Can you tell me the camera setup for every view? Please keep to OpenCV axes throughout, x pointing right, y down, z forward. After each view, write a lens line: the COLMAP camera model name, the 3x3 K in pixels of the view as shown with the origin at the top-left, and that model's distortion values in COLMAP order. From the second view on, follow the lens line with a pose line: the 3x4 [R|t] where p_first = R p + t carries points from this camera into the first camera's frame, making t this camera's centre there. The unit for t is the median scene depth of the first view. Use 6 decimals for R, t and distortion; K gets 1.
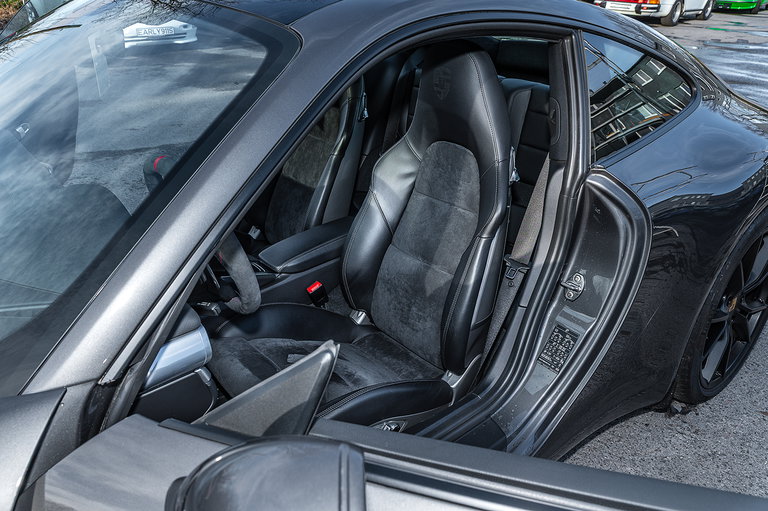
lens RADIAL K [[575.3, 0, 384.0], [0, 575.3, 255.5], [0, 0, 1]] dist [-0.023747, 0.010833]
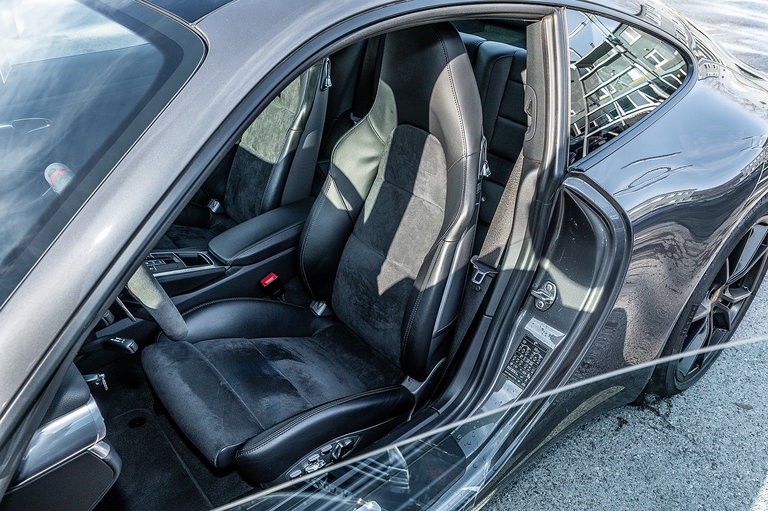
lens RADIAL K [[575.3, 0, 384.0], [0, 575.3, 255.5], [0, 0, 1]] dist [-0.023747, 0.010833]
pose [[0.999756, 0.008557, 0.020347, 0.051469], [-0.010755, 0.993817, 0.110504, -0.100997], [-0.019276, -0.110696, 0.993667, 0.096011]]
